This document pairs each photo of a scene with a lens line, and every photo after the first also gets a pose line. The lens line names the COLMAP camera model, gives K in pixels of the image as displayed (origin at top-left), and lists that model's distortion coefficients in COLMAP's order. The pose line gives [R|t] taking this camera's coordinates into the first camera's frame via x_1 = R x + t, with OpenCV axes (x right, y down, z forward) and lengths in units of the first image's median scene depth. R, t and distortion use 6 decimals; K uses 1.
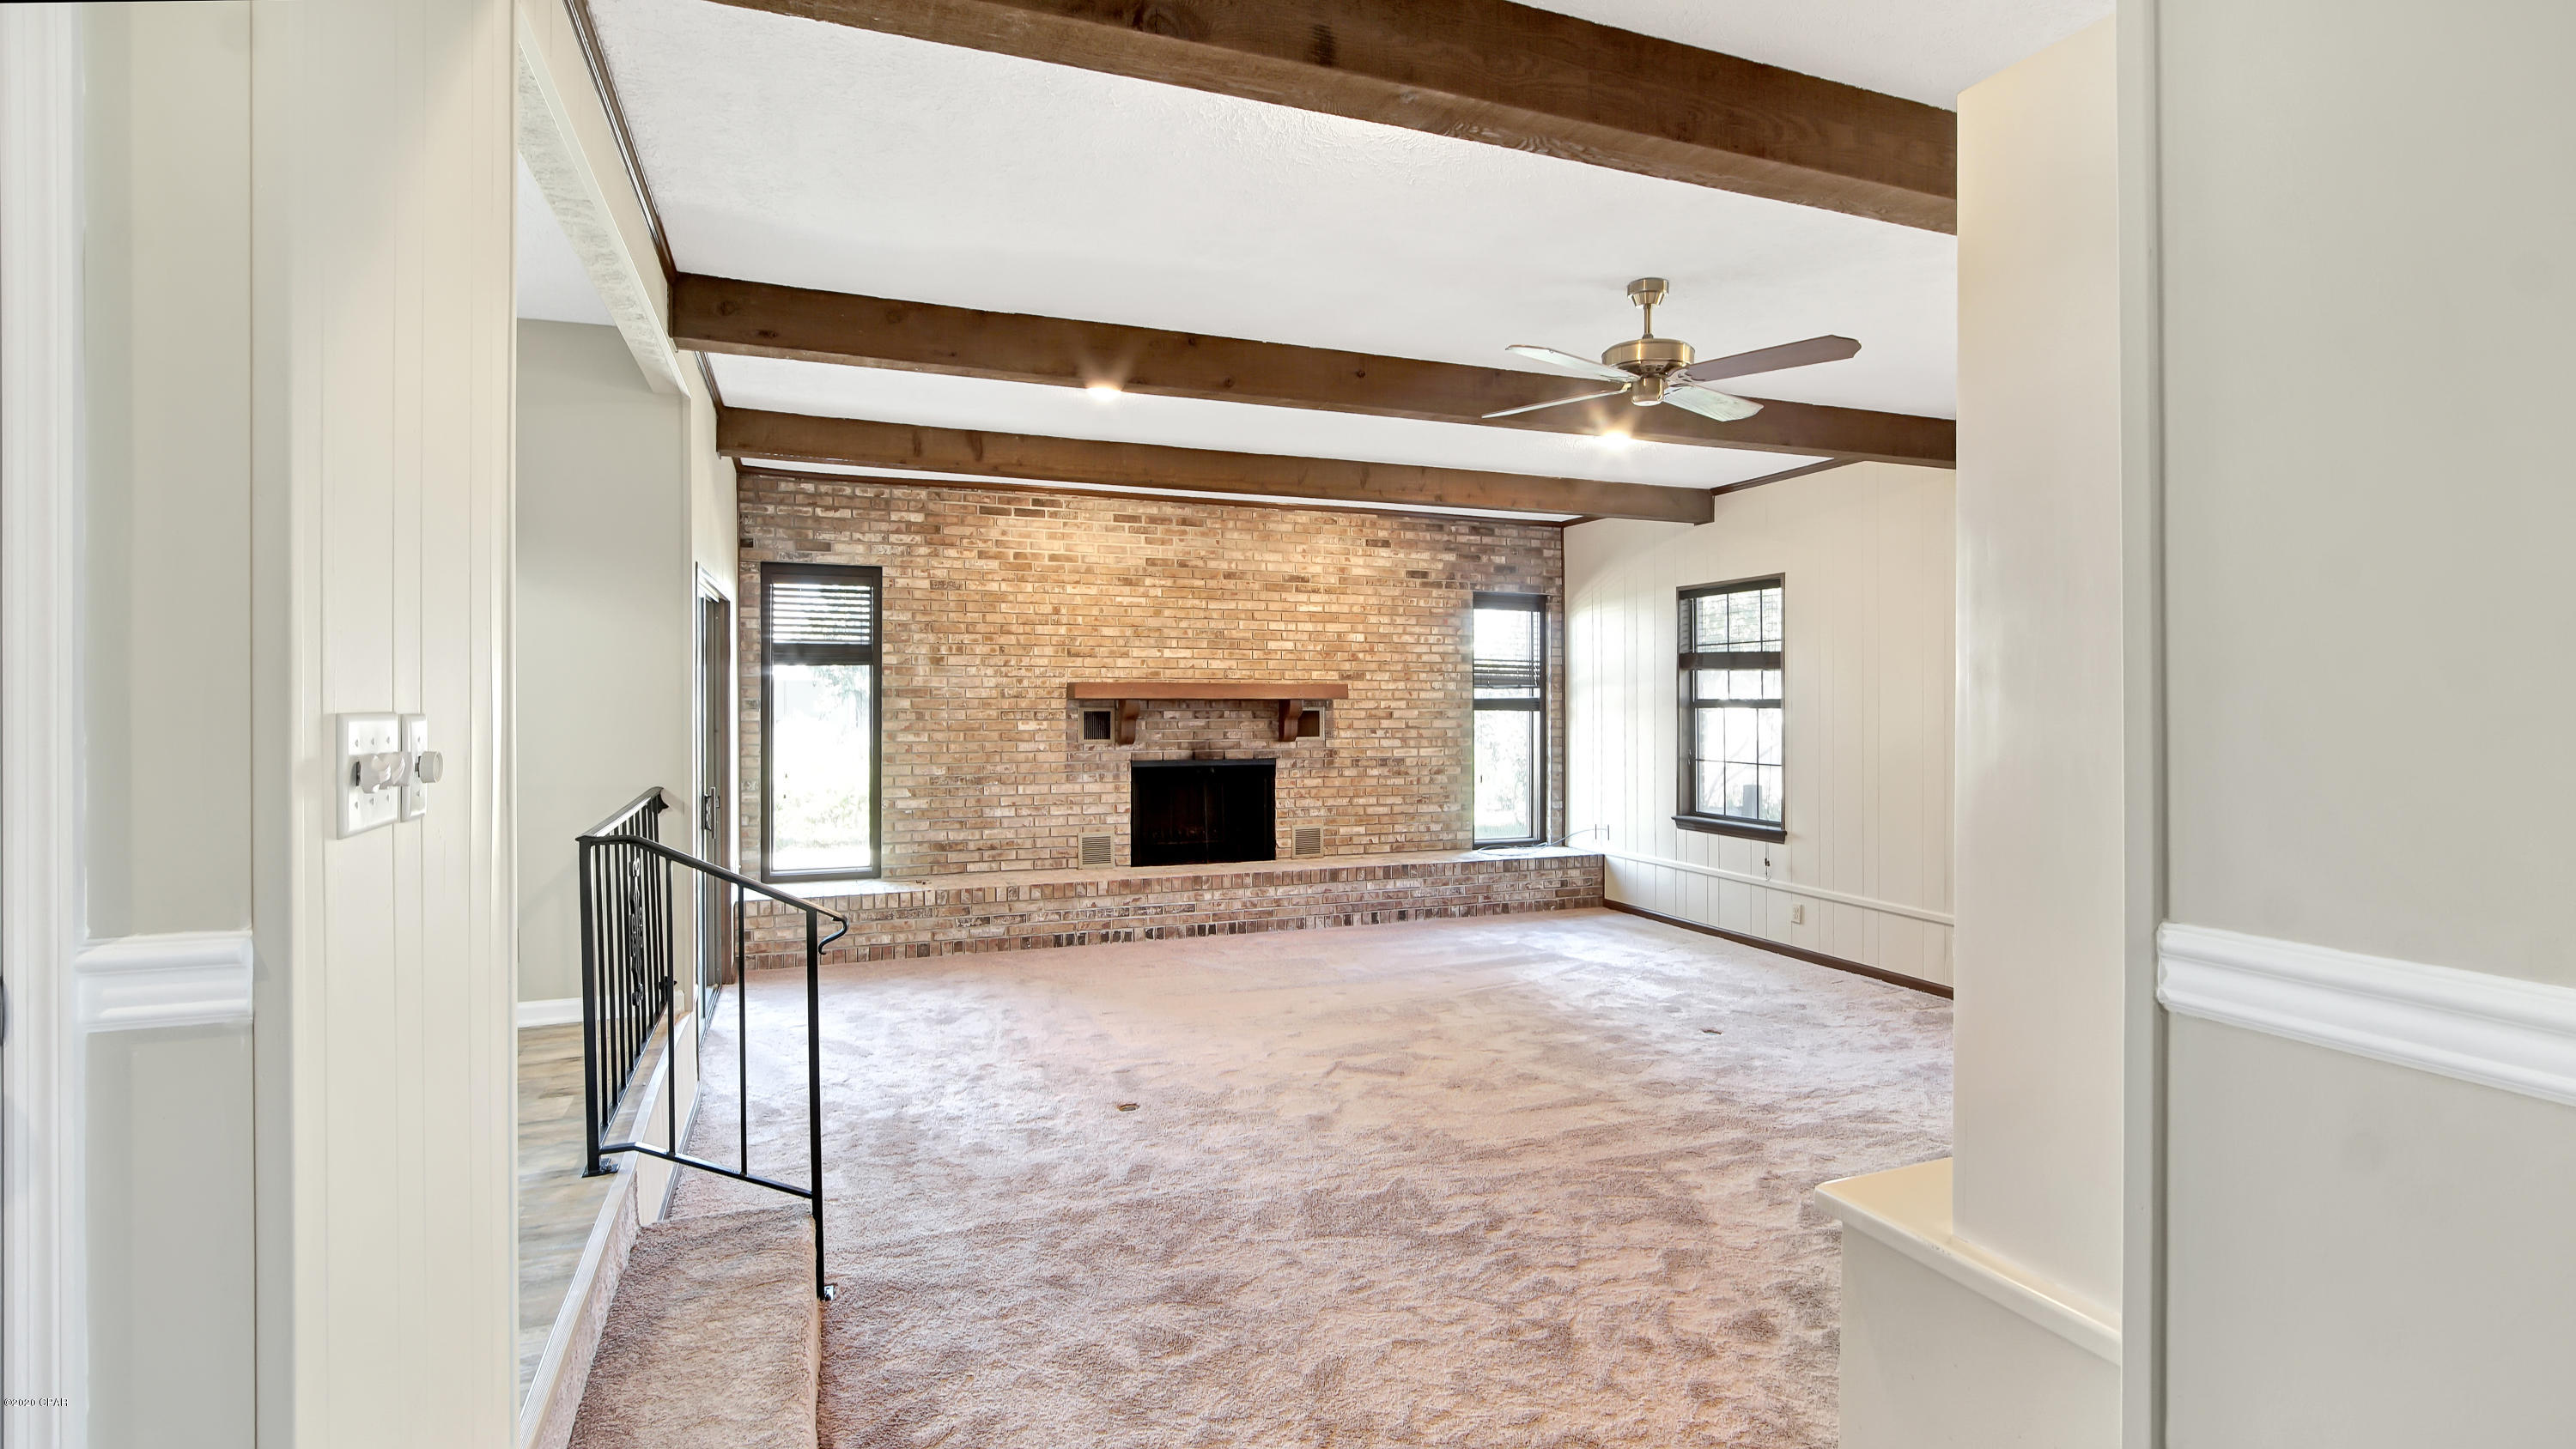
lens RADIAL K [[1188.9, 0, 1275.6], [0, 1188.9, 700.8], [0, 0, 1]] dist [-0.003097, 0.001151]
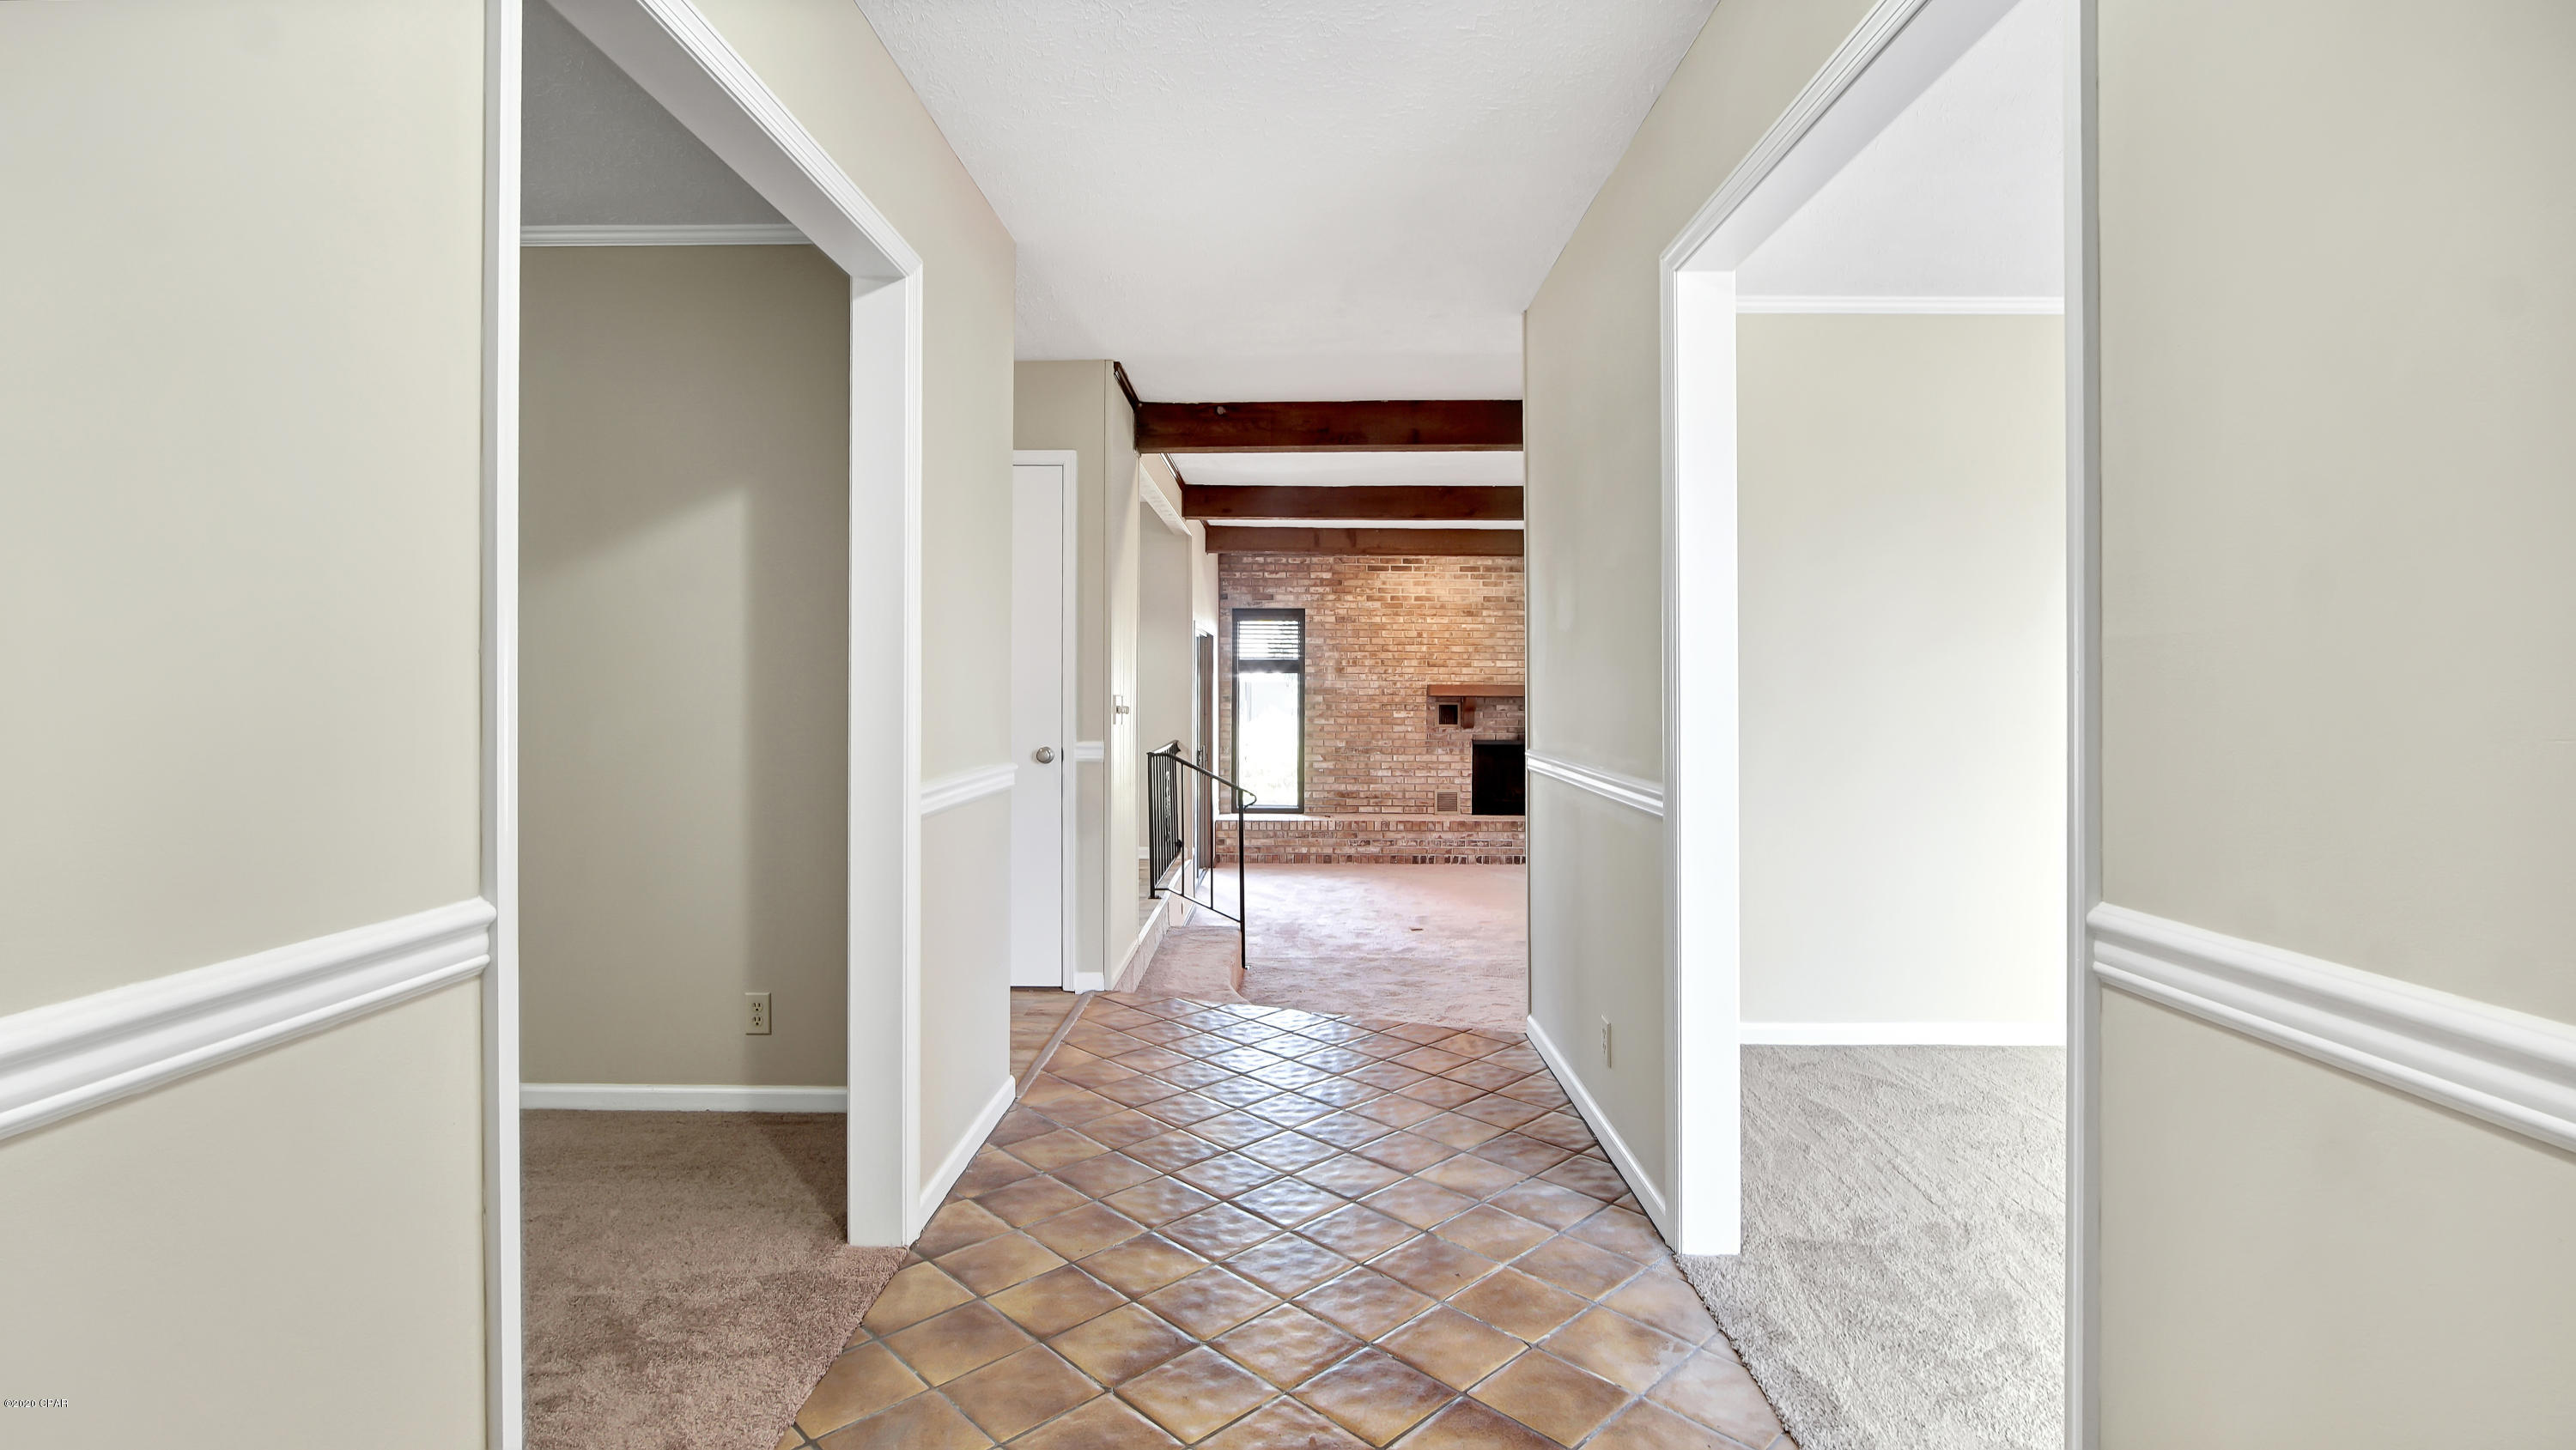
lens RADIAL K [[1188.9, 0, 1290.3], [0, 1188.9, 710.6], [0, 0, 1]] dist [-0.003097, 0.001151]
pose [[0.930409, 0.008827, -0.366417, 0.211337], [-0.005894, 0.999941, 0.009123, 0.004194], [0.366476, -0.006328, 0.930406, -0.427614]]
